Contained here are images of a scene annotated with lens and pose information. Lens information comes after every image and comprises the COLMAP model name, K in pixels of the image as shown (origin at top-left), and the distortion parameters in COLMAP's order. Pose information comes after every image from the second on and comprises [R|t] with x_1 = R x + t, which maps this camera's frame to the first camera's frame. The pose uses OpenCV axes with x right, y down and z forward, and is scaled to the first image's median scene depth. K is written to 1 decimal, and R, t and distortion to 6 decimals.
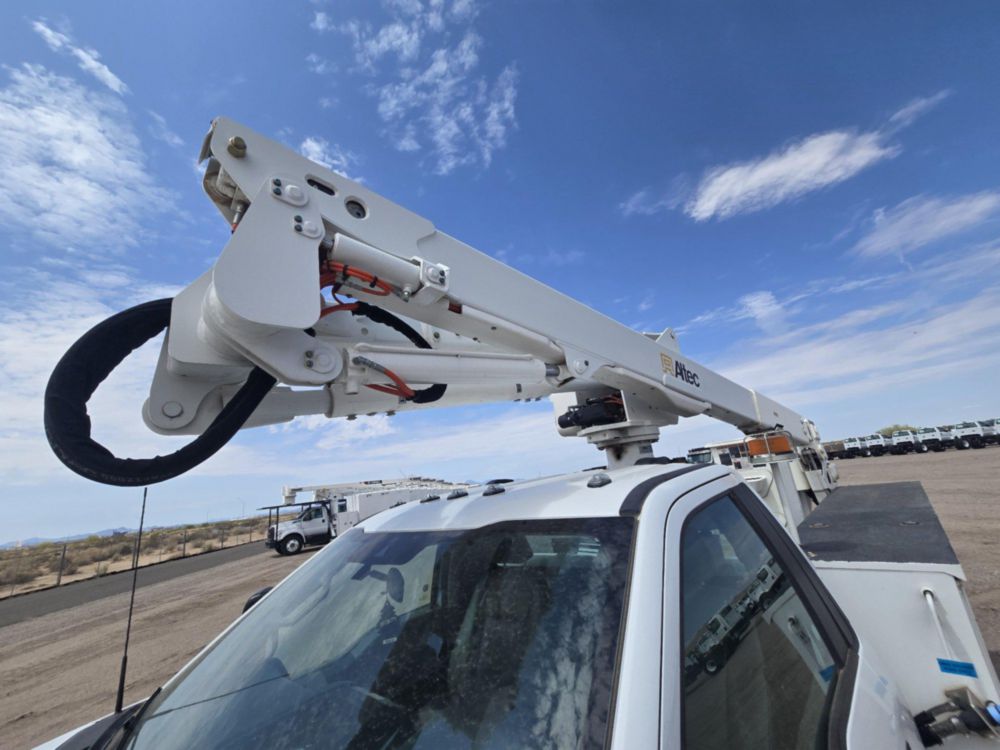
lens RADIAL K [[409.7, 0, 500.3], [0, 409.7, 371.7], [0, 0, 1]] dist [0.000858, -0.000135]
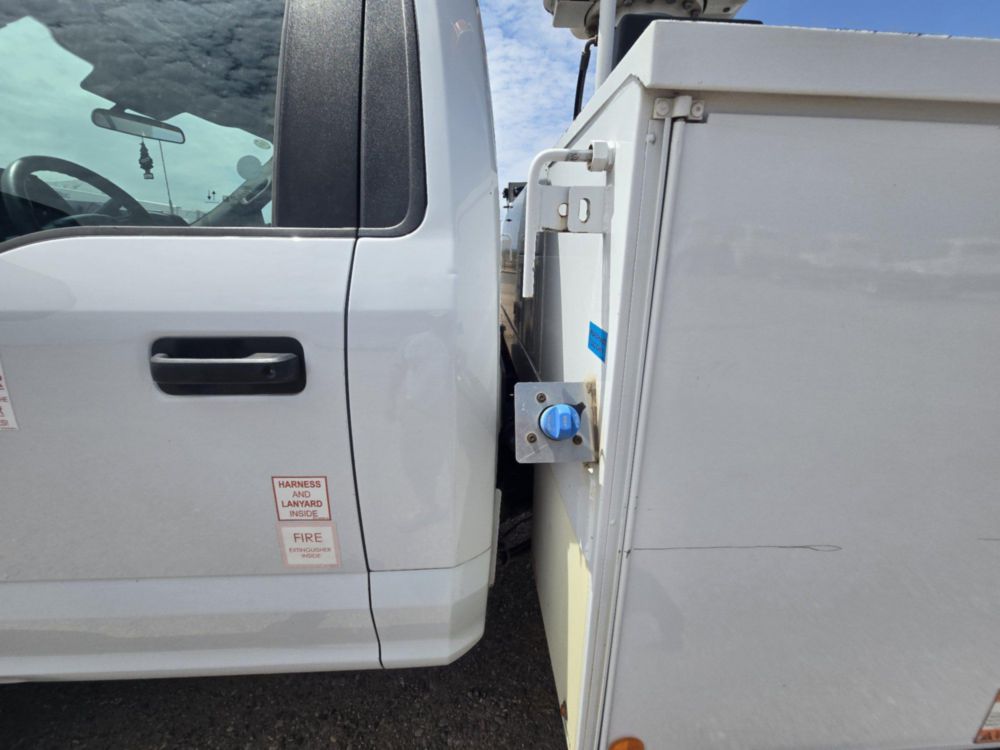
lens RADIAL K [[407.7, 0, 501.3], [0, 407.7, 370.9], [0, 0, 1]] dist [-0.002268, 0.000391]
pose [[0.731335, 0.323521, -0.600403, 0.993263], [0.067708, 0.841543, 0.535930, 0.399718], [0.678650, -0.432596, 0.593544, 0.519374]]
